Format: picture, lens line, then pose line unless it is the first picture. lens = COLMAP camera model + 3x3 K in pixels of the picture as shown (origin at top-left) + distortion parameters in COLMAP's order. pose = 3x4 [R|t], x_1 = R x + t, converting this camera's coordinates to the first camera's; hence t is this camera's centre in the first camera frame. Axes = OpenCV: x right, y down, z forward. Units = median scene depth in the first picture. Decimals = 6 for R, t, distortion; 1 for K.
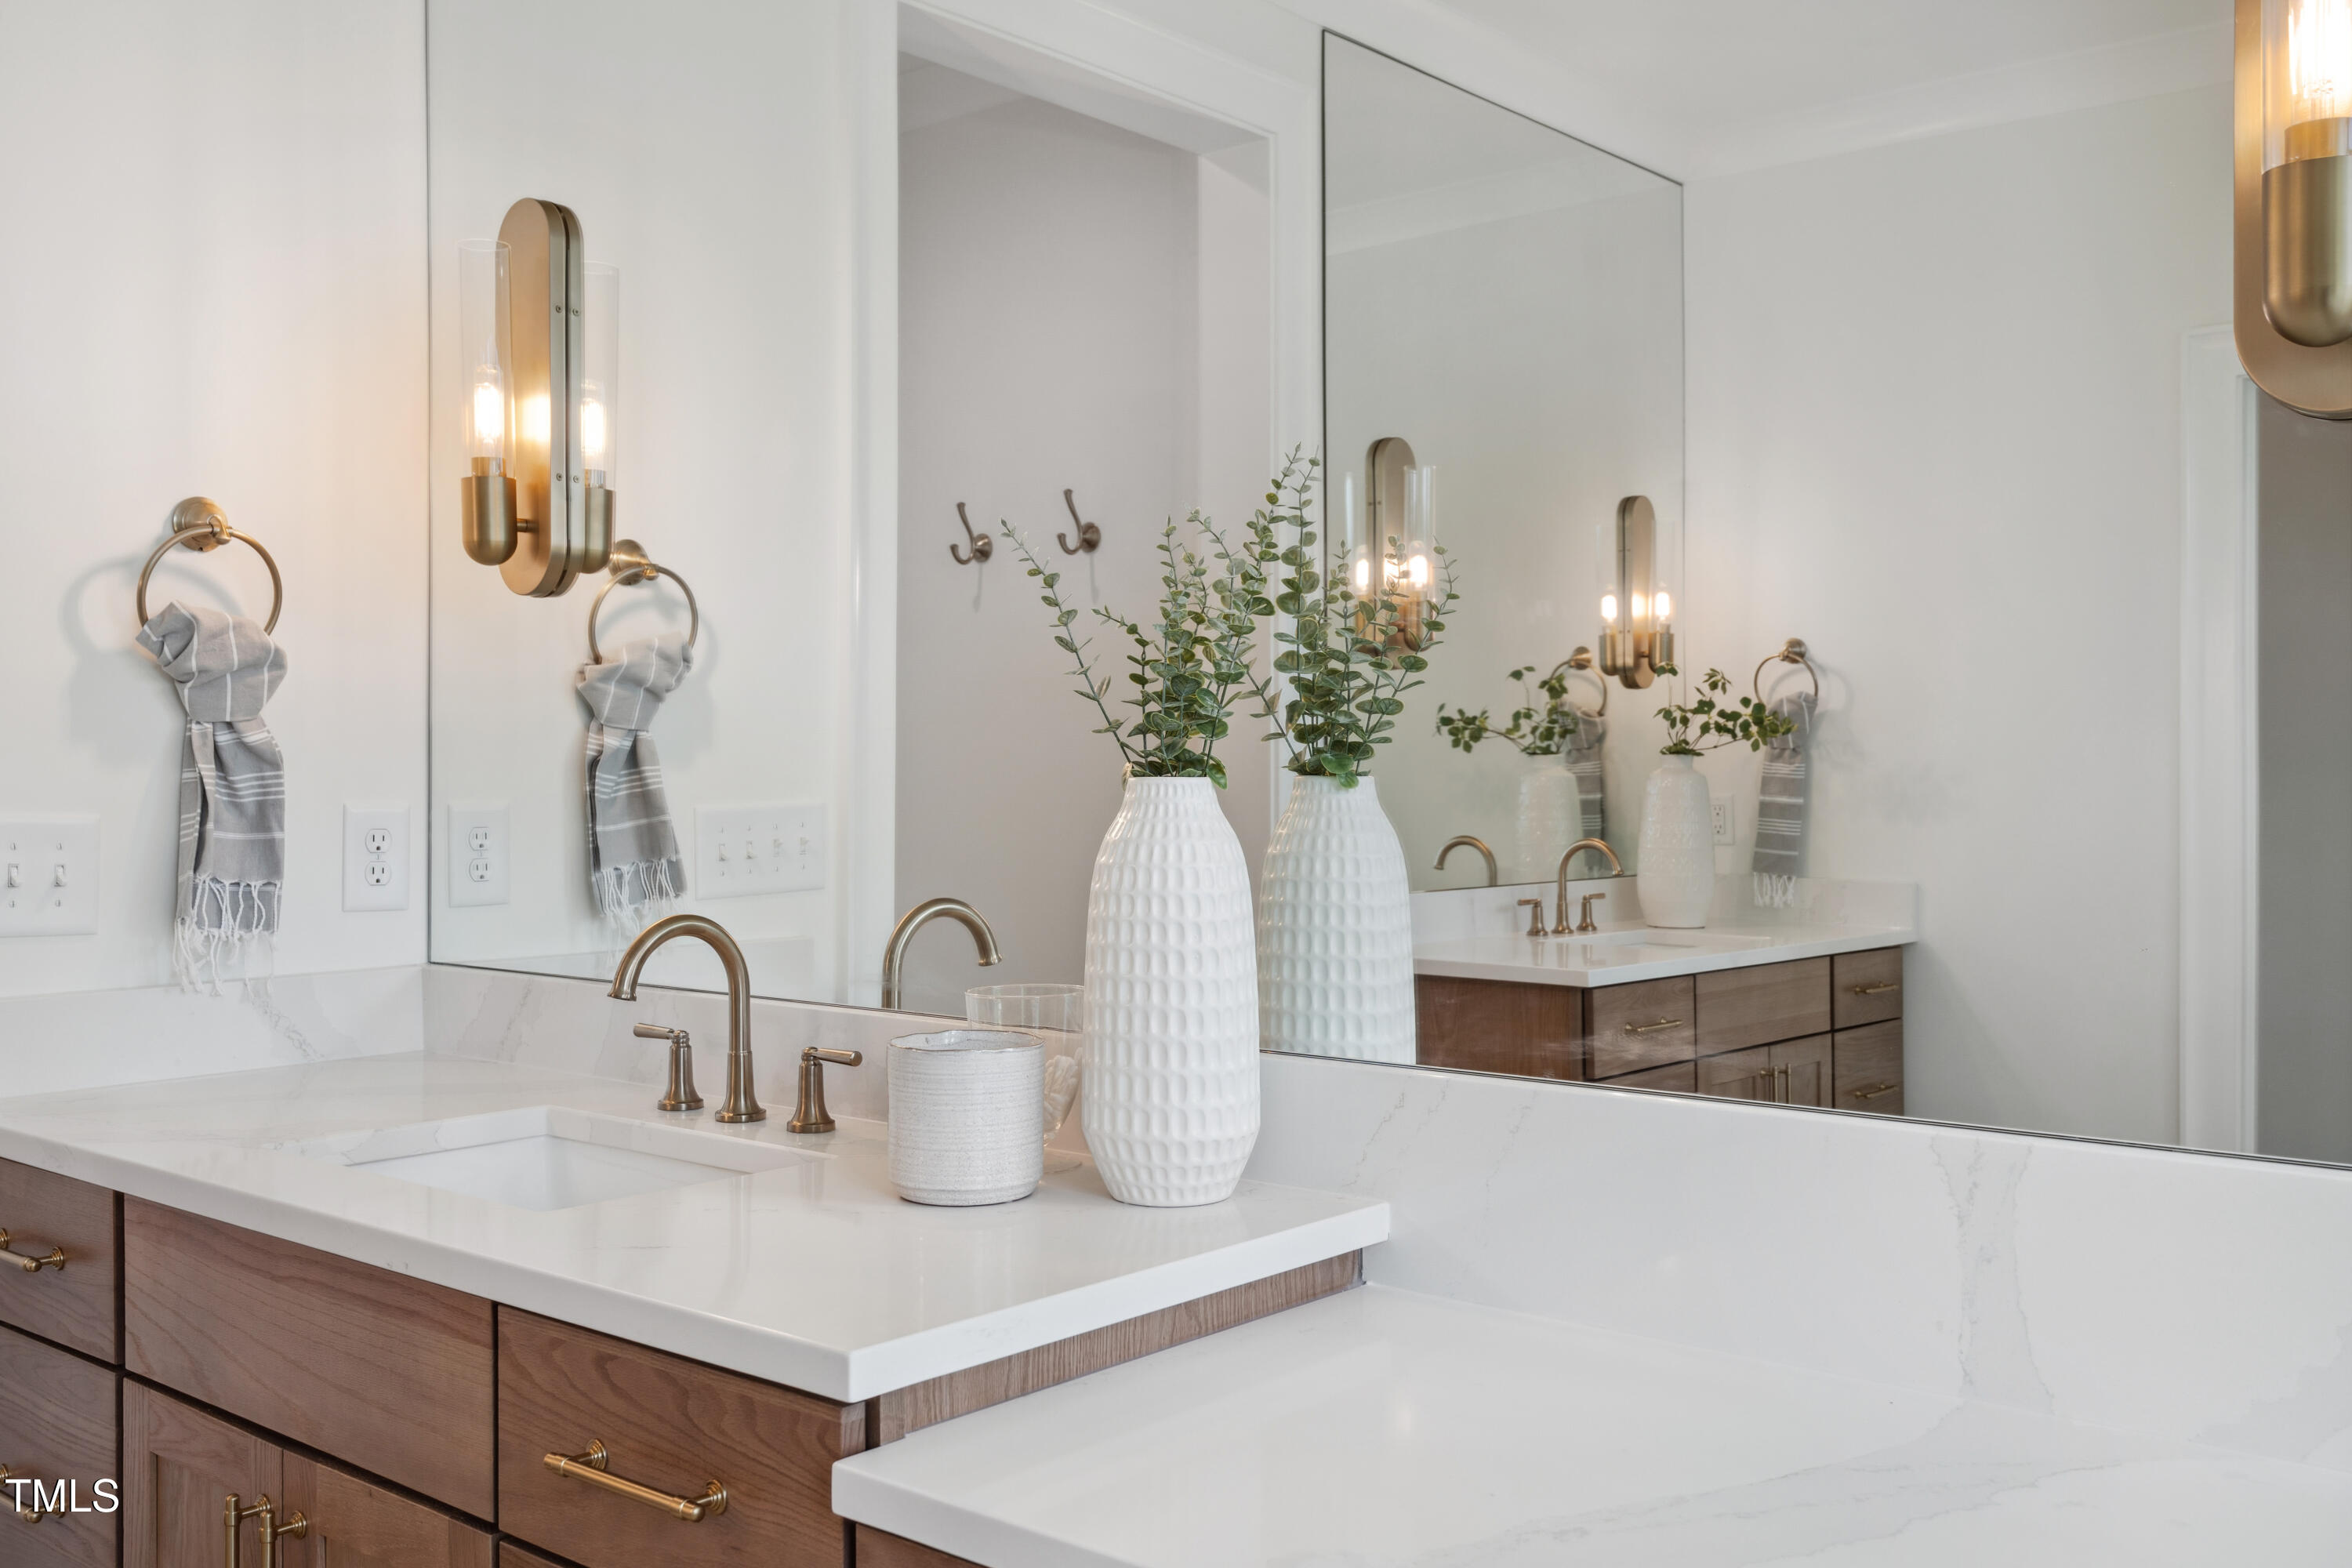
lens RADIAL K [[2168.1, 0, 1185.6], [0, 2168.1, 778.7], [0, 0, 1]] dist [-0.011388, 0.000000]
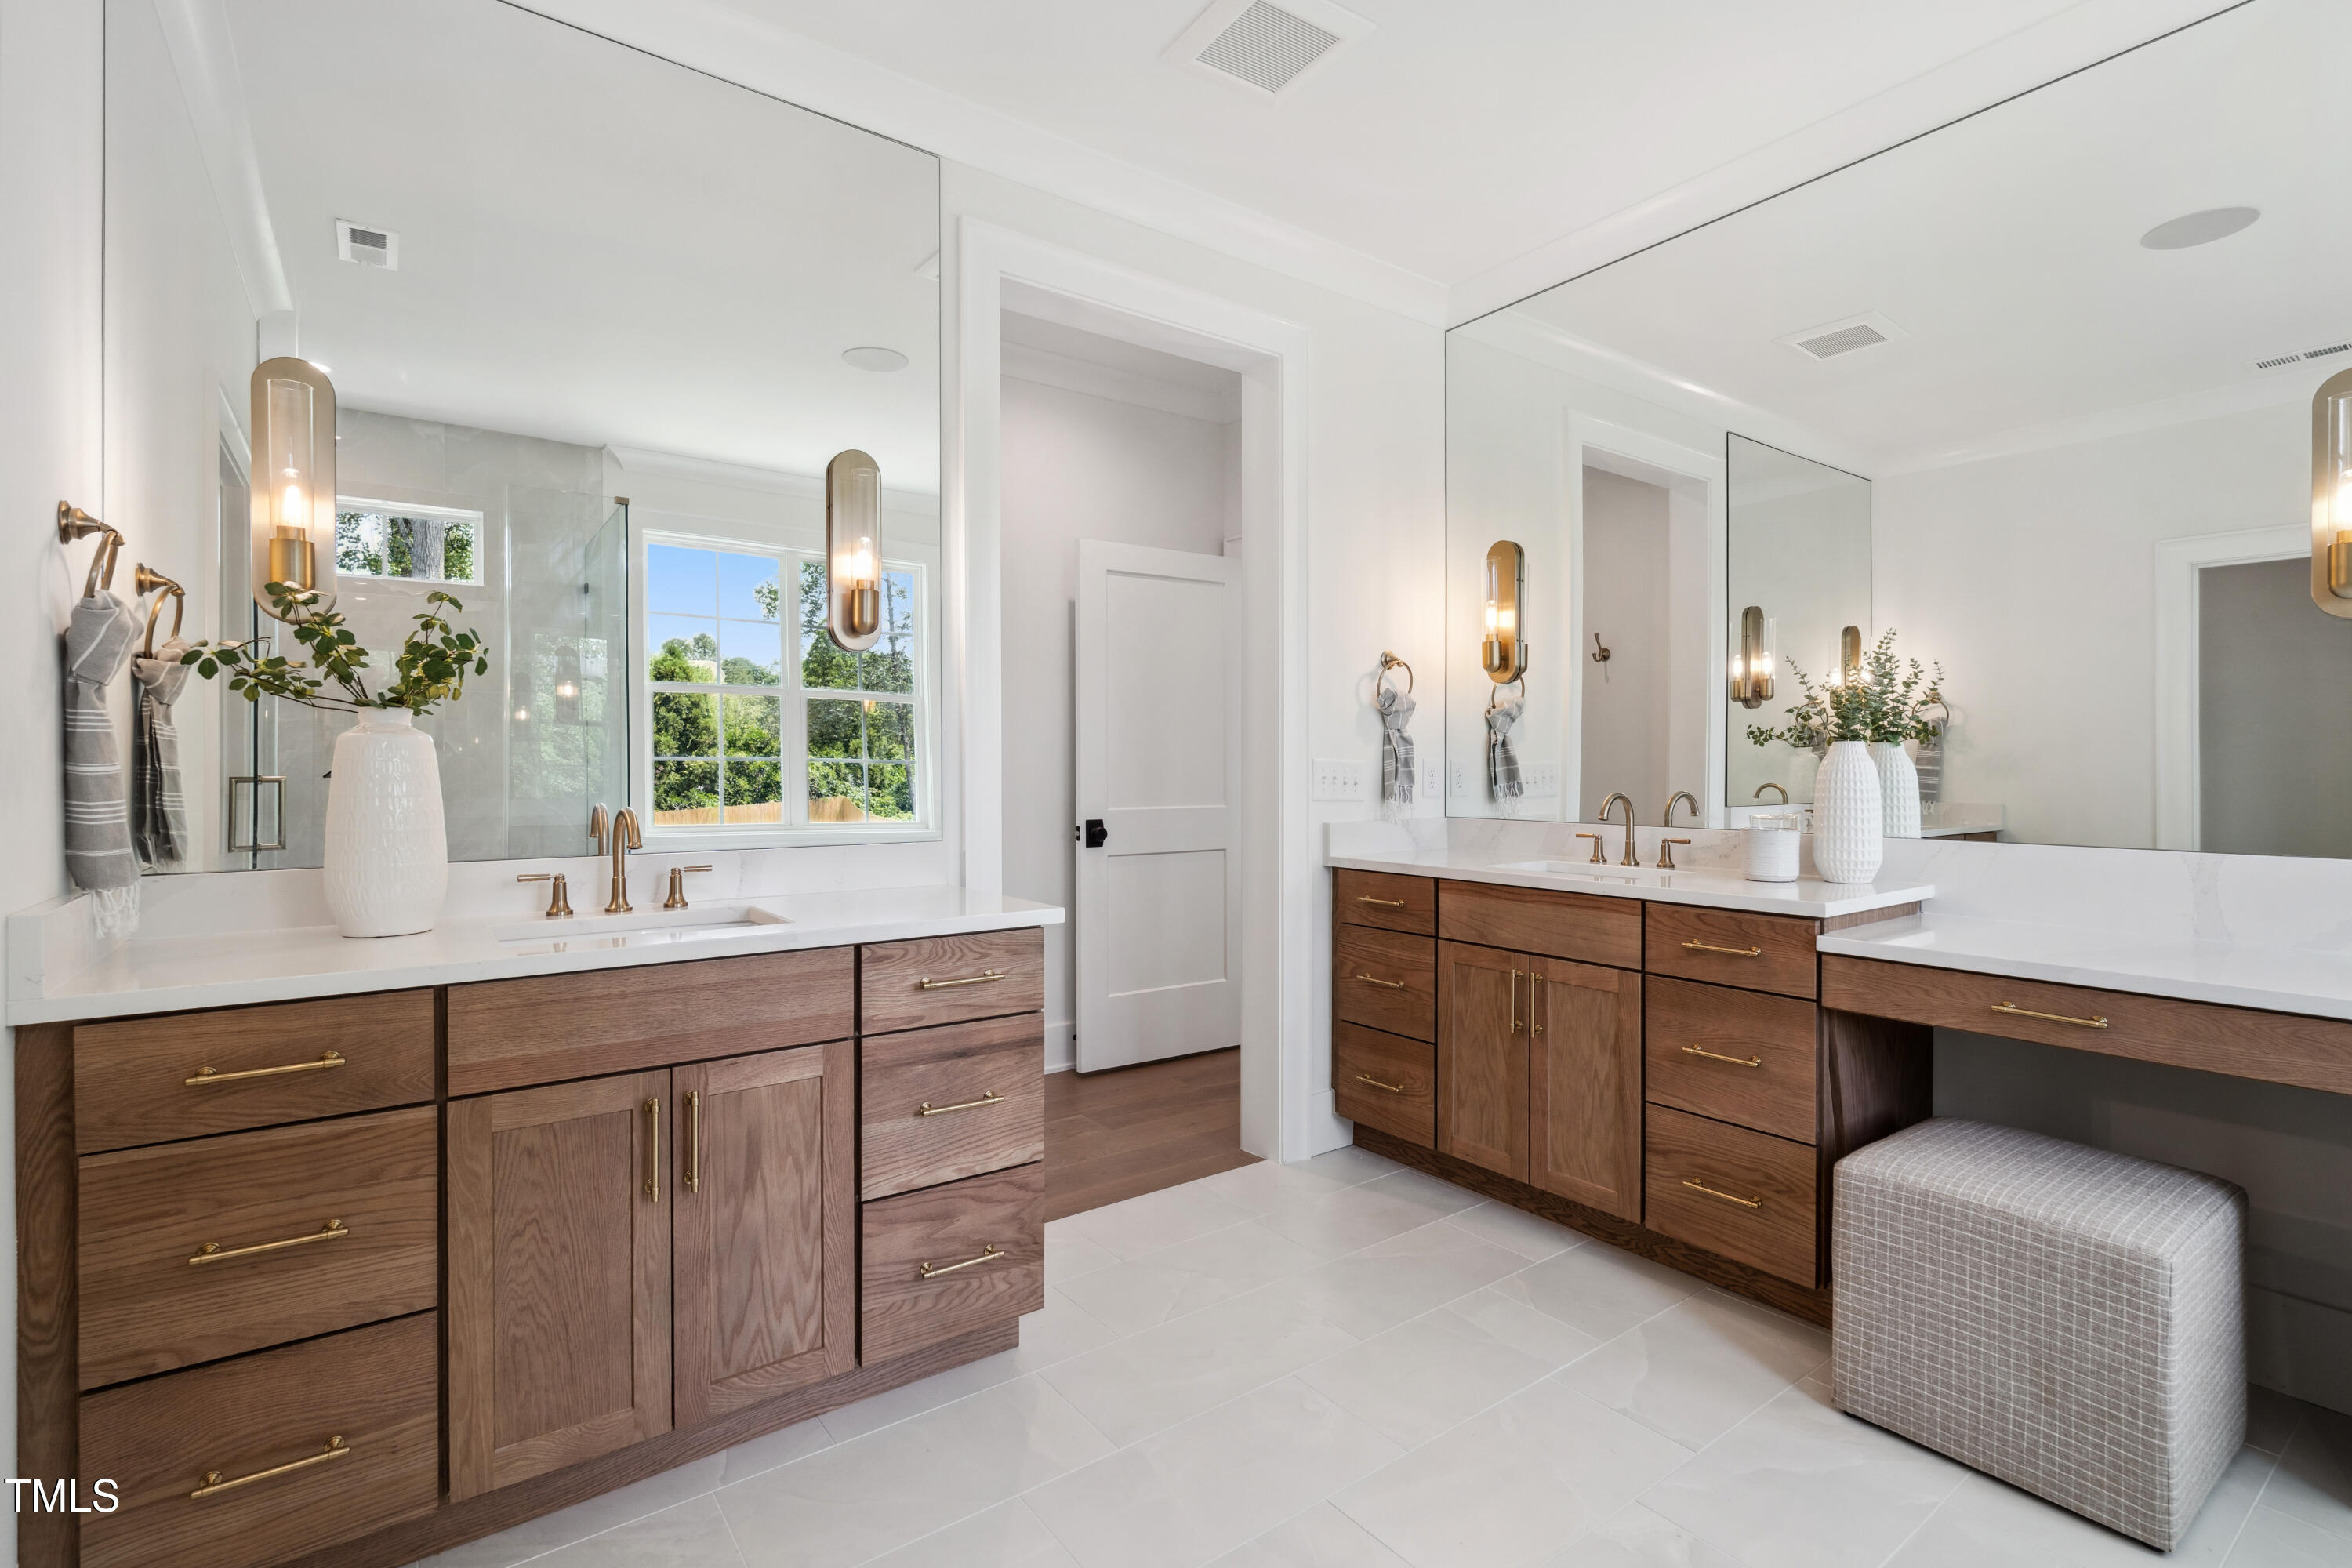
lens RADIAL K [[1112.6, 0, 1171.7], [0, 1112.6, 765.4], [0, 0, 1]] dist [0.003979, 0.001043]
pose [[0.971089, 0.000590, -0.238716, -0.380995], [-0.001759, 0.999987, -0.004683, 0.028991], [0.238710, 0.004968, 0.971078, -0.501186]]
